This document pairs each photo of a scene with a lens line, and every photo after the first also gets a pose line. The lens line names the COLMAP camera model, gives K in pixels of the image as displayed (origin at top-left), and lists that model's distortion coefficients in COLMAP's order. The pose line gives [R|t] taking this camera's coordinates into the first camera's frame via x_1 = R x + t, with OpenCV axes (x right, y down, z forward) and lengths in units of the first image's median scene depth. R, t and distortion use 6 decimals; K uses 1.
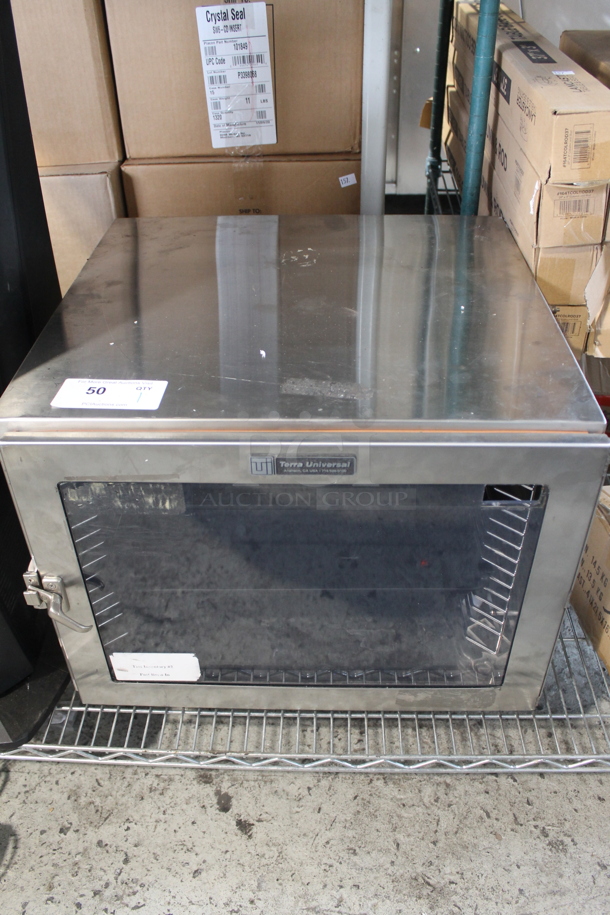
lens RADIAL K [[769.6, 0, 286.5], [0, 769.6, 467.6], [0, 0, 1]] dist [-0.152452, 0.107631]
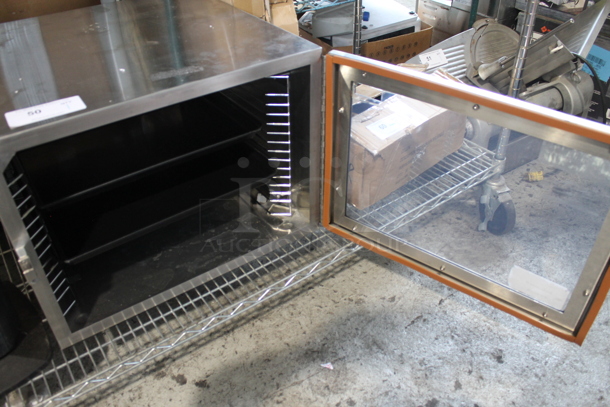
lens RADIAL K [[513.1, 0, 307.4], [0, 513.1, 205.0], [0, 0, 1]] dist [-0.152452, 0.107631]
pose [[0.779291, -0.359777, 0.513095, -0.299568], [0.369289, 0.925155, 0.087831, 0.134497], [-0.506292, 0.121034, 0.853826, -0.044464]]
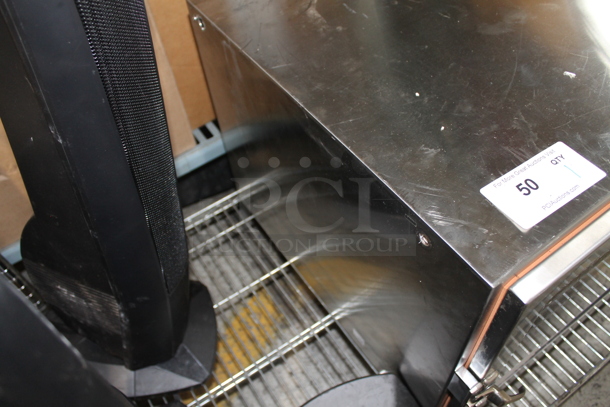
lens RADIAL K [[513.1, 0, 304.9], [0, 513.1, 203.0], [0, 0, 1]] dist [-0.152452, 0.107631]
pose [[0.801407, -0.490570, 0.342181, -0.505064], [0.410915, 0.867286, 0.281004, -0.268634], [-0.434621, -0.084591, 0.896632, 0.458571]]
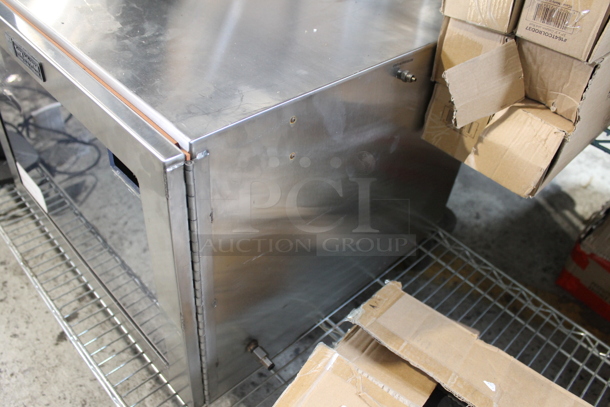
lens RADIAL K [[513.1, 0, 306.2], [0, 513.1, 204.3], [0, 0, 1]] dist [-0.152452, 0.107631]
pose [[0.725143, 0.531367, -0.437968, 0.565932], [-0.513238, 0.841099, 0.170701, -0.114390], [0.459080, 0.101000, 0.882635, 0.403344]]
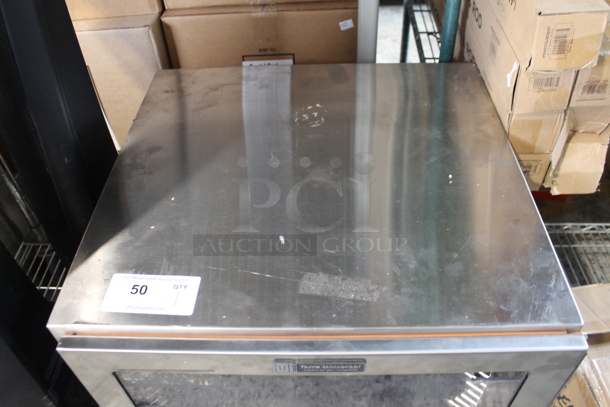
lens RADIAL K [[513.1, 0, 302.0], [0, 513.1, 206.3], [0, 0, 1]] dist [-0.152452, 0.107631]
pose [[0.999637, -0.026846, 0.002134, -0.000740], [0.026400, 0.992521, 0.119188, -0.238781], [-0.005318, -0.119088, 0.992869, 0.195089]]
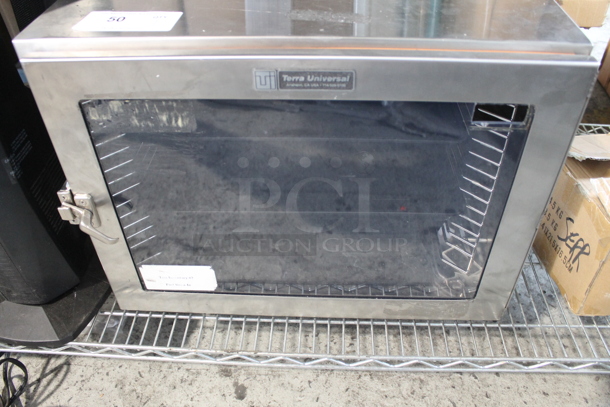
lens RADIAL K [[513.1, 0, 299.9], [0, 513.1, 199.6], [0, 0, 1]] dist [-0.152452, 0.107631]
pose [[0.999904, 0.013531, -0.002942, 0.013623], [-0.013316, 0.997875, 0.063777, 0.083037], [0.003799, -0.063732, 0.997960, 0.211185]]
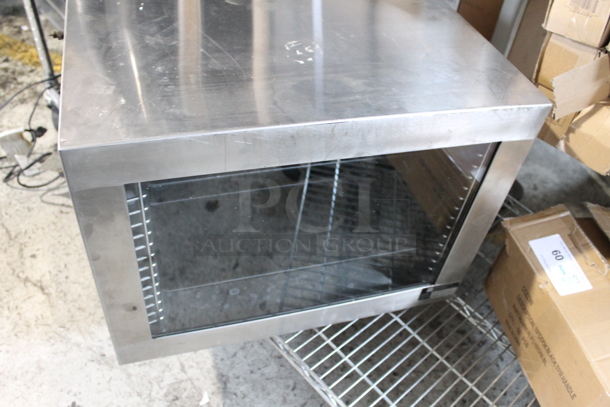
lens RADIAL K [[513.1, 0, 305.0], [0, 513.1, 201.9], [0, 0, 1]] dist [-0.152452, 0.107631]
pose [[0.690036, 0.573048, -0.442115, 0.530824], [-0.518616, 0.817564, 0.250251, -0.073325], [0.504863, 0.056606, 0.861341, 0.182305]]
